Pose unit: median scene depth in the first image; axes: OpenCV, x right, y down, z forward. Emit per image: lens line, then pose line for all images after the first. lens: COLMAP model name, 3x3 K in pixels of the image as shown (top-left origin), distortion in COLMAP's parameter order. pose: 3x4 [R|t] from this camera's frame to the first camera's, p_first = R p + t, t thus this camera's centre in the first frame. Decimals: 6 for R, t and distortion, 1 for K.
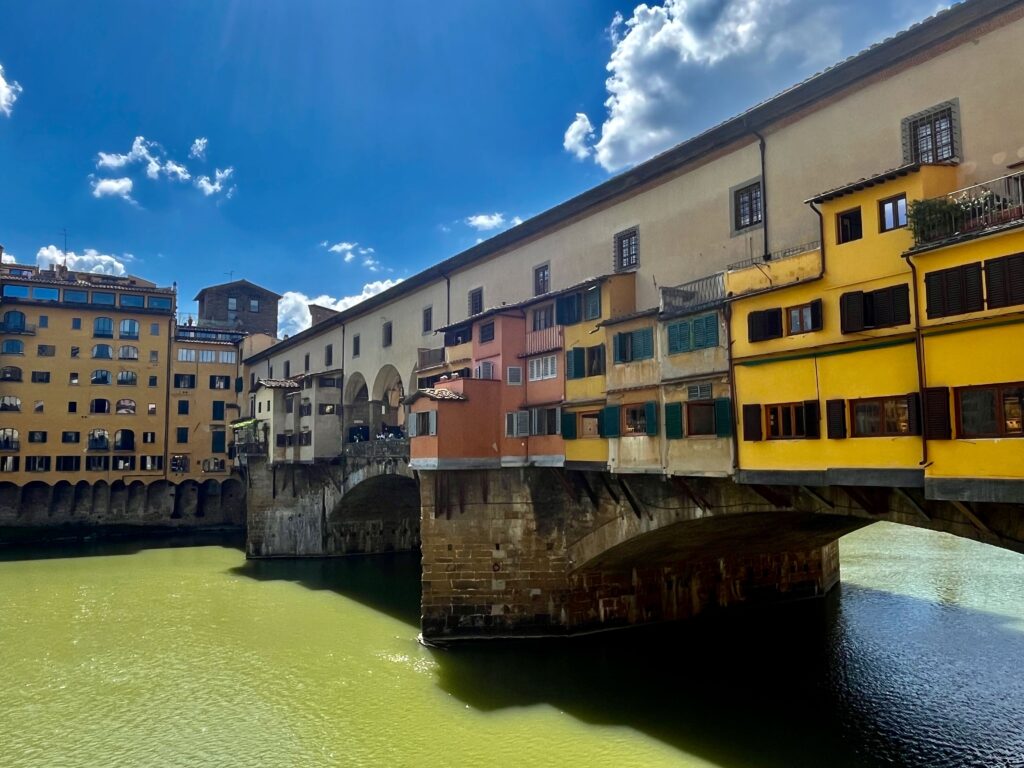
lens RADIAL K [[766.9, 0, 512.0], [0, 766.9, 384.0], [0, 0, 1]] dist [-0.042412, 0.000448]
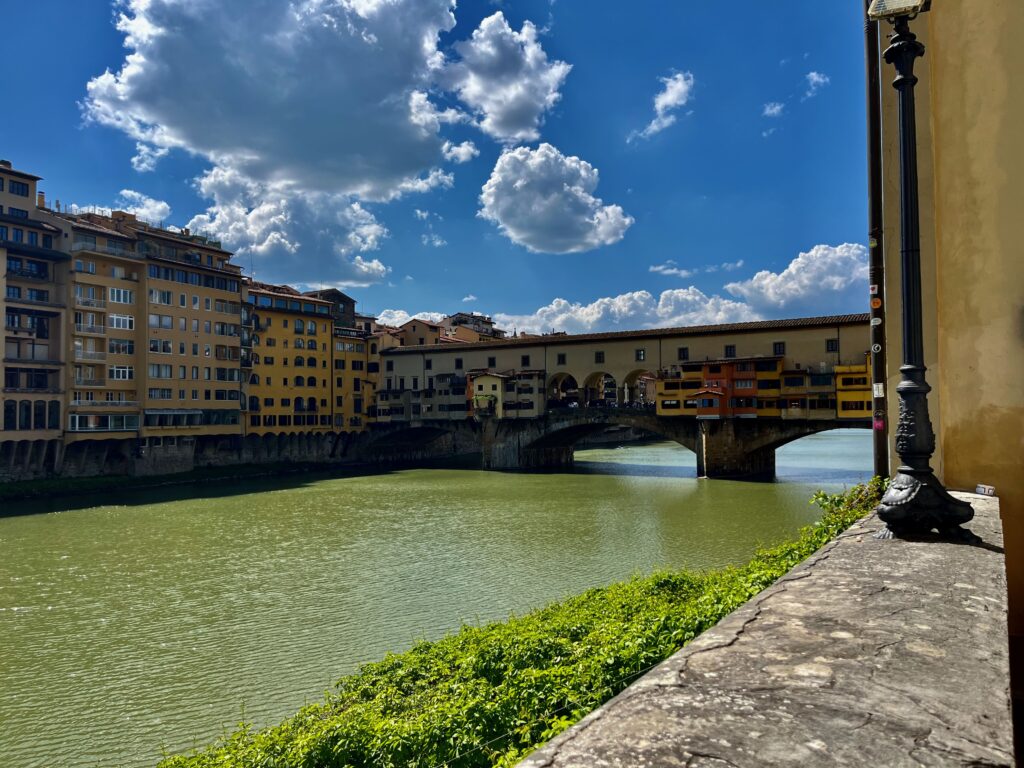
lens RADIAL K [[769.8, 0, 512.0], [0, 769.8, 384.0], [0, 0, 1]] dist [0.003241, -0.000757]
pose [[0.899711, 0.019905, 0.436032, -1.104655], [-0.041561, 0.998328, 0.040183, -0.056096], [-0.434503, -0.054275, 0.899033, -0.683463]]
